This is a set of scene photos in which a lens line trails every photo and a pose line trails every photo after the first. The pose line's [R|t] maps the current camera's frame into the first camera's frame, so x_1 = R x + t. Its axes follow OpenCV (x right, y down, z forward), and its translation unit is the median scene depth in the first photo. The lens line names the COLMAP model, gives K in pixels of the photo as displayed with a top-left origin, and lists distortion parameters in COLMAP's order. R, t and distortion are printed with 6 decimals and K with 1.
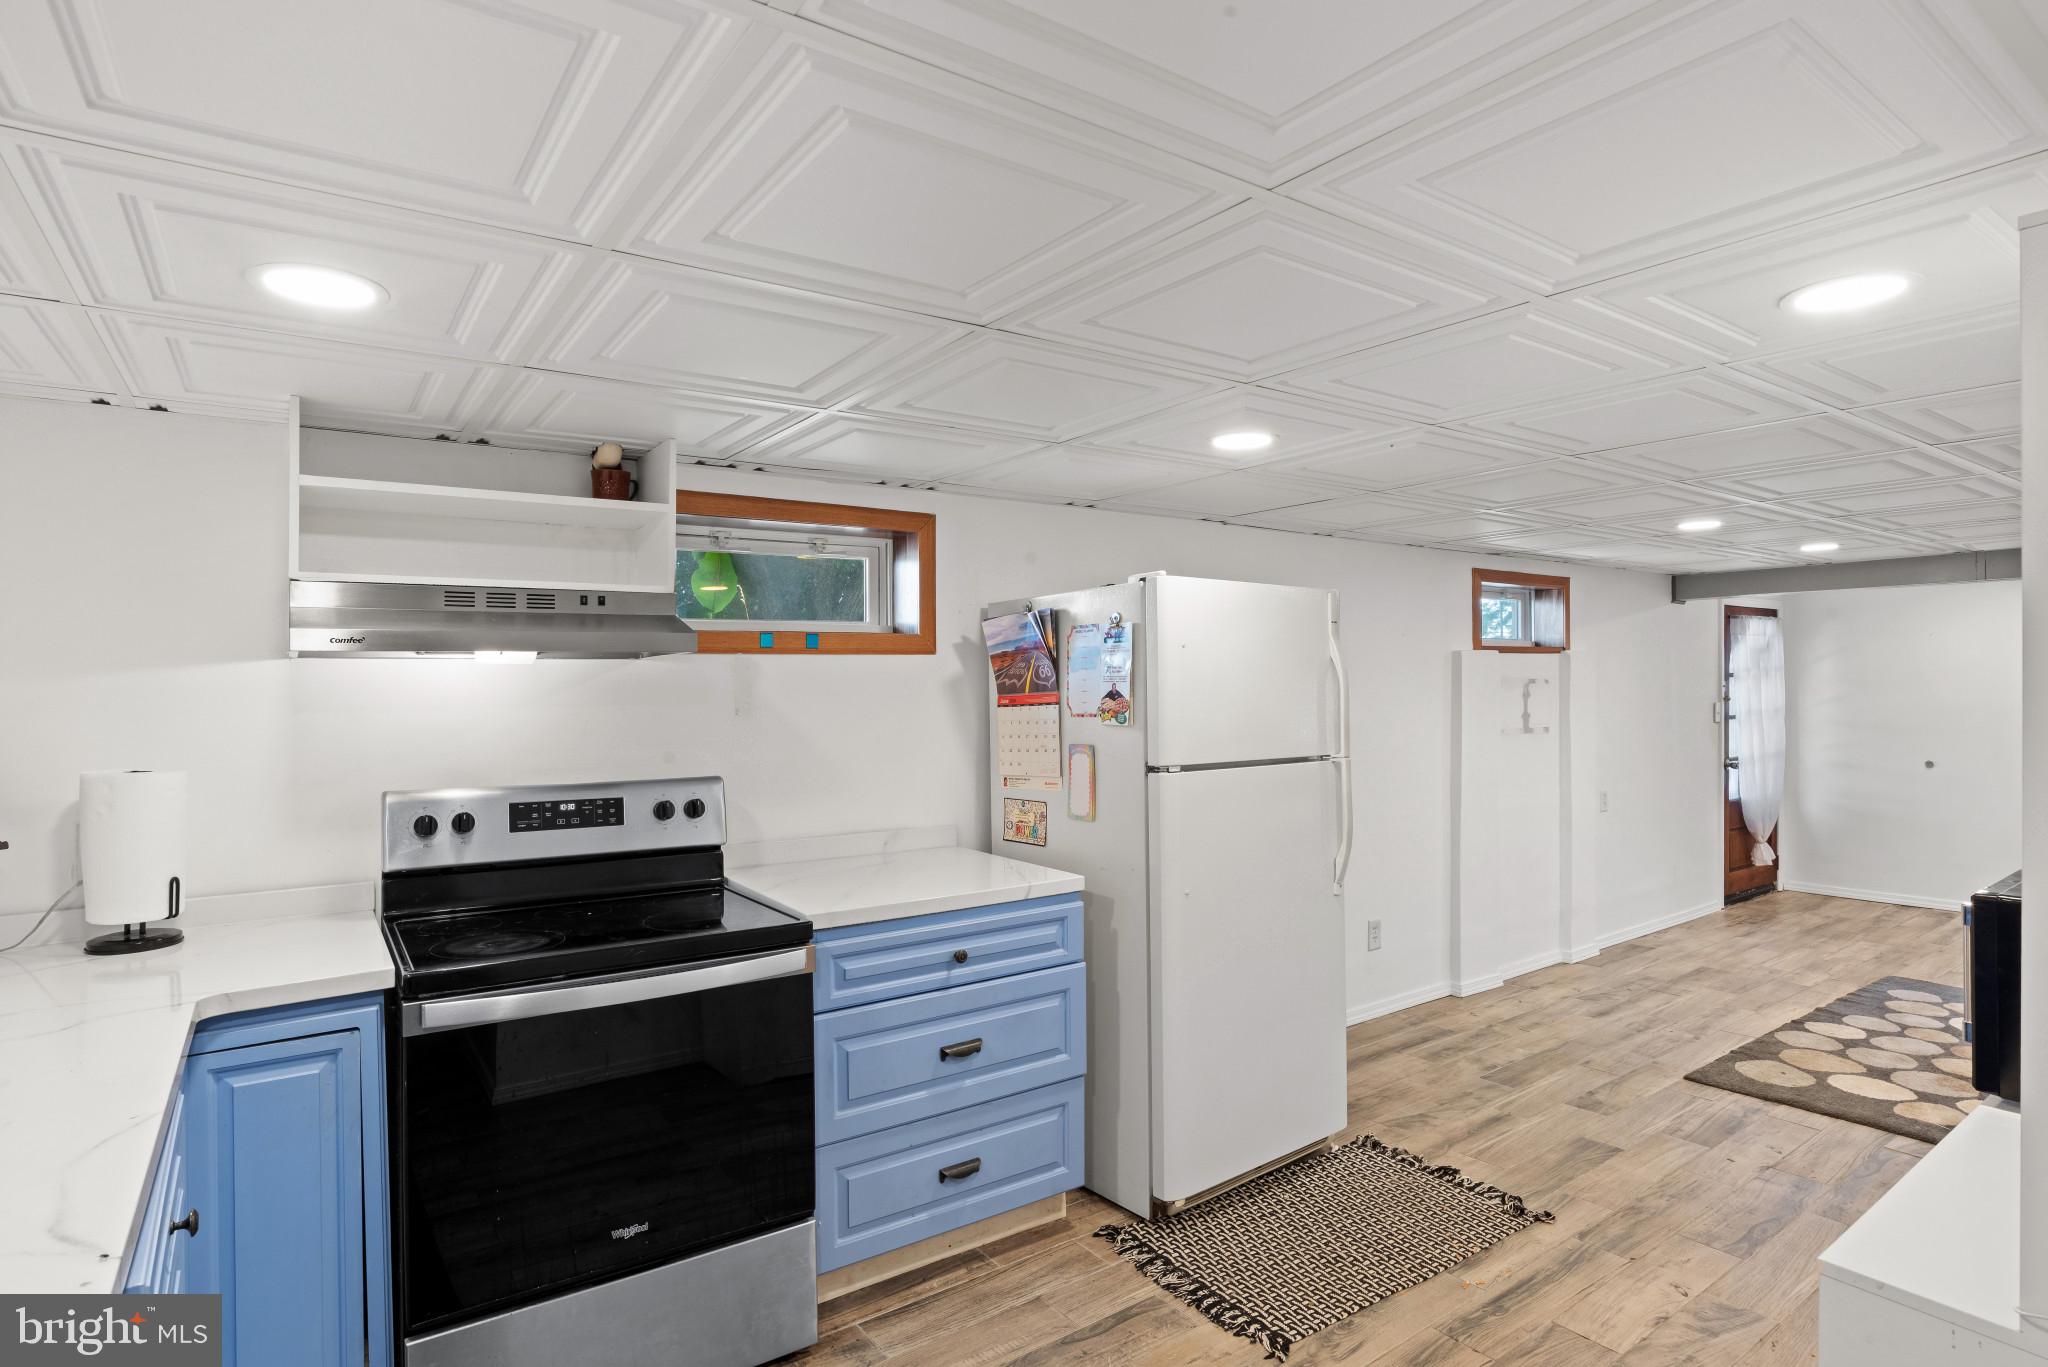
lens RADIAL K [[1053.5, 0, 1028.6], [0, 1053.5, 689.1], [0, 0, 1]] dist [-0.051942, 0.023863]
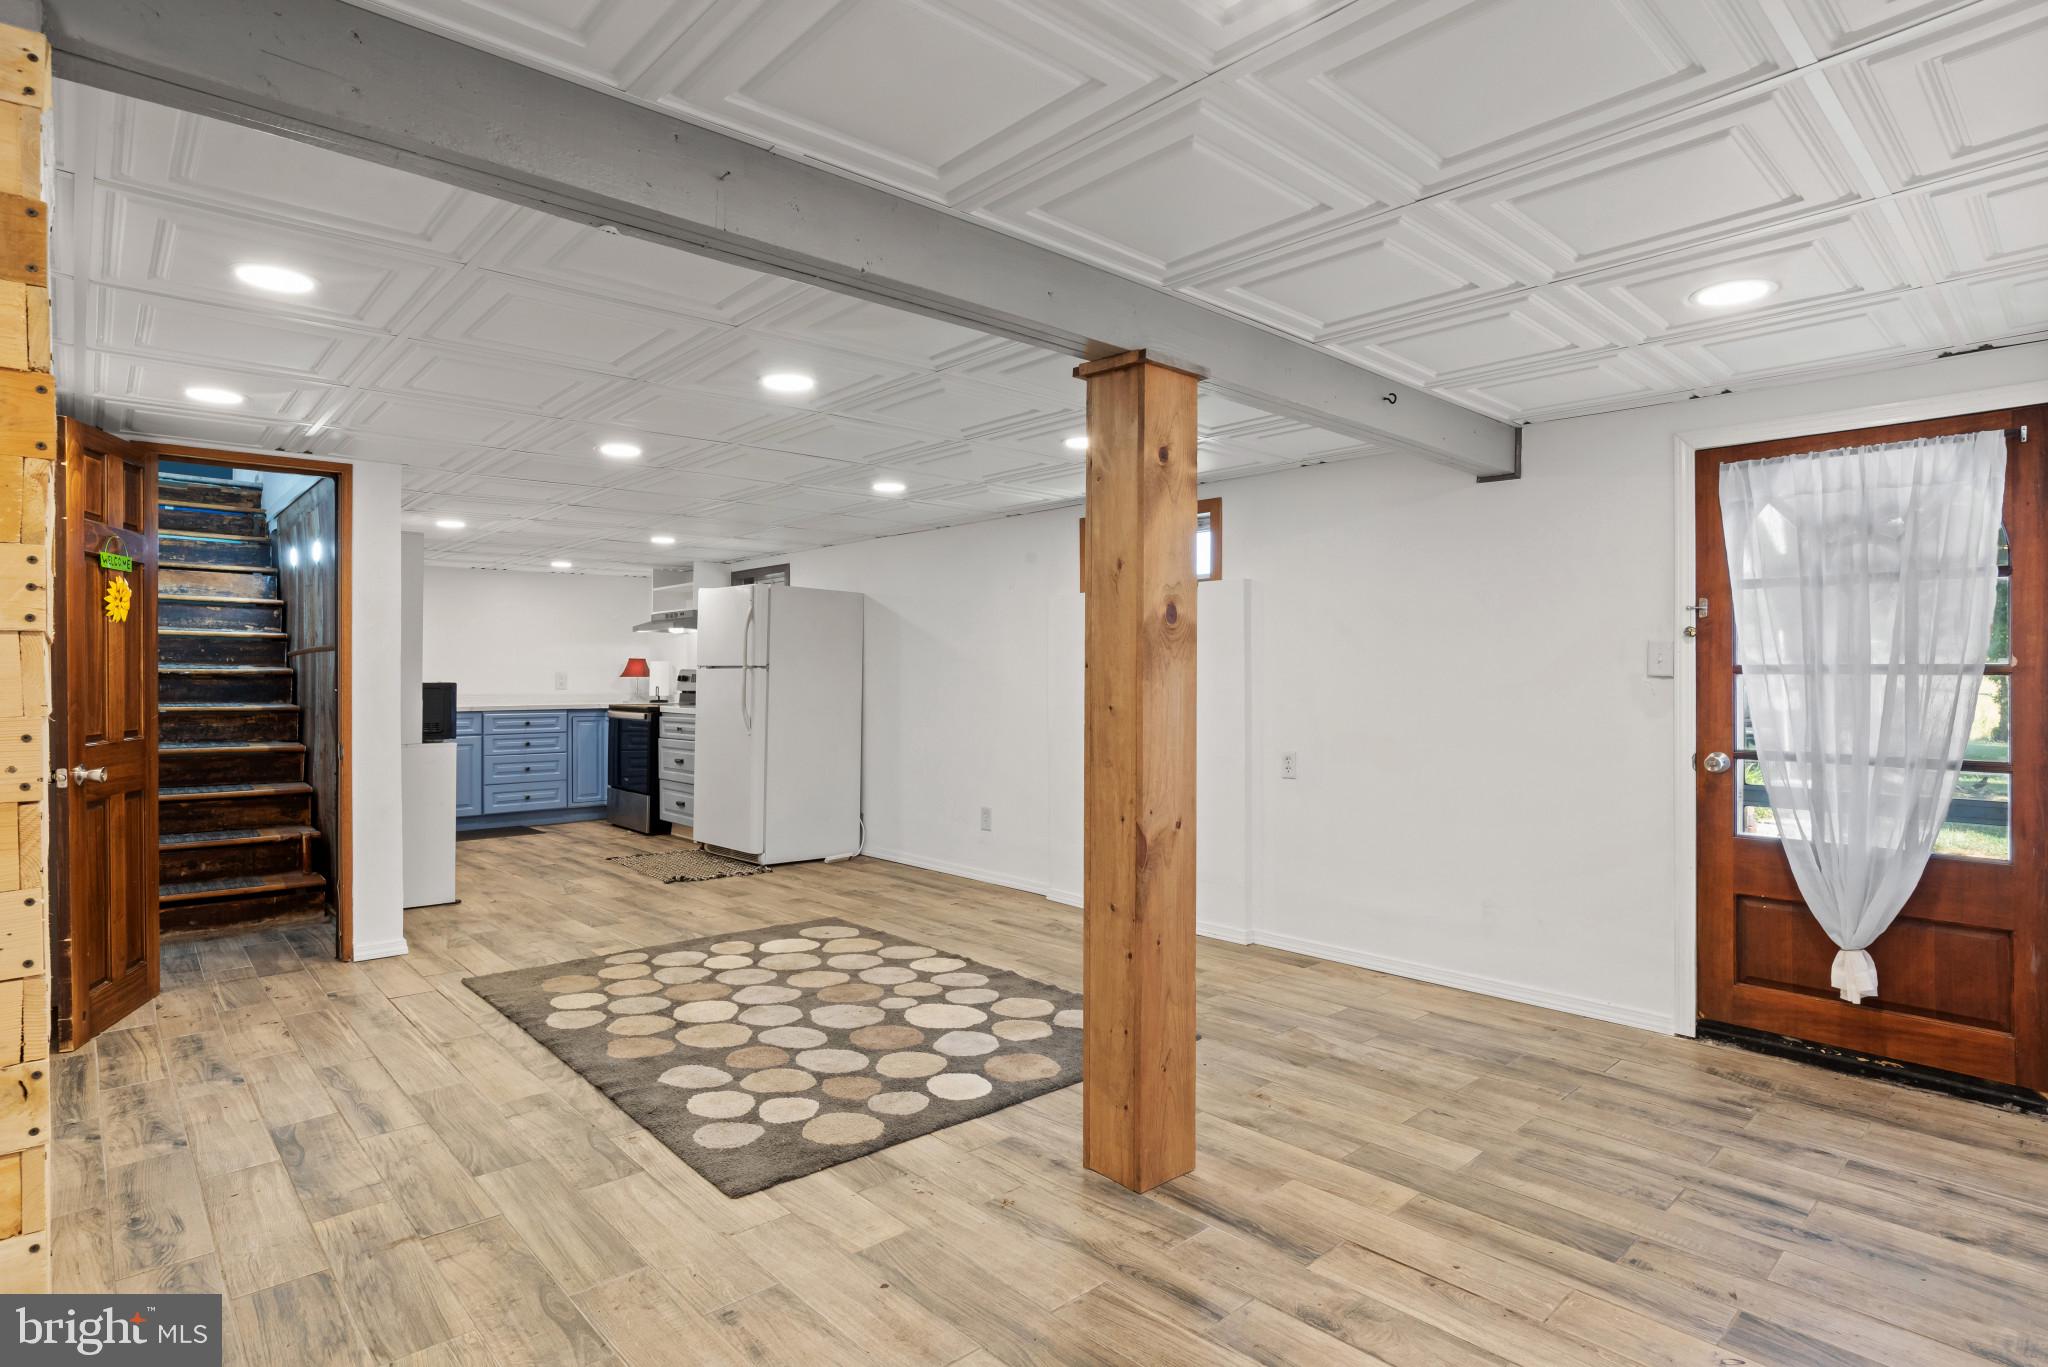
lens RADIAL K [[1053.5, 0, 1028.6], [0, 1053.5, 689.1], [0, 0, 1]] dist [-0.051942, 0.023863]
pose [[0.124629, 0.012023, -0.992131, 1.809144], [-0.011787, 0.999874, 0.010636, 0.067171], [0.992133, 0.010369, 0.124755, 0.988461]]
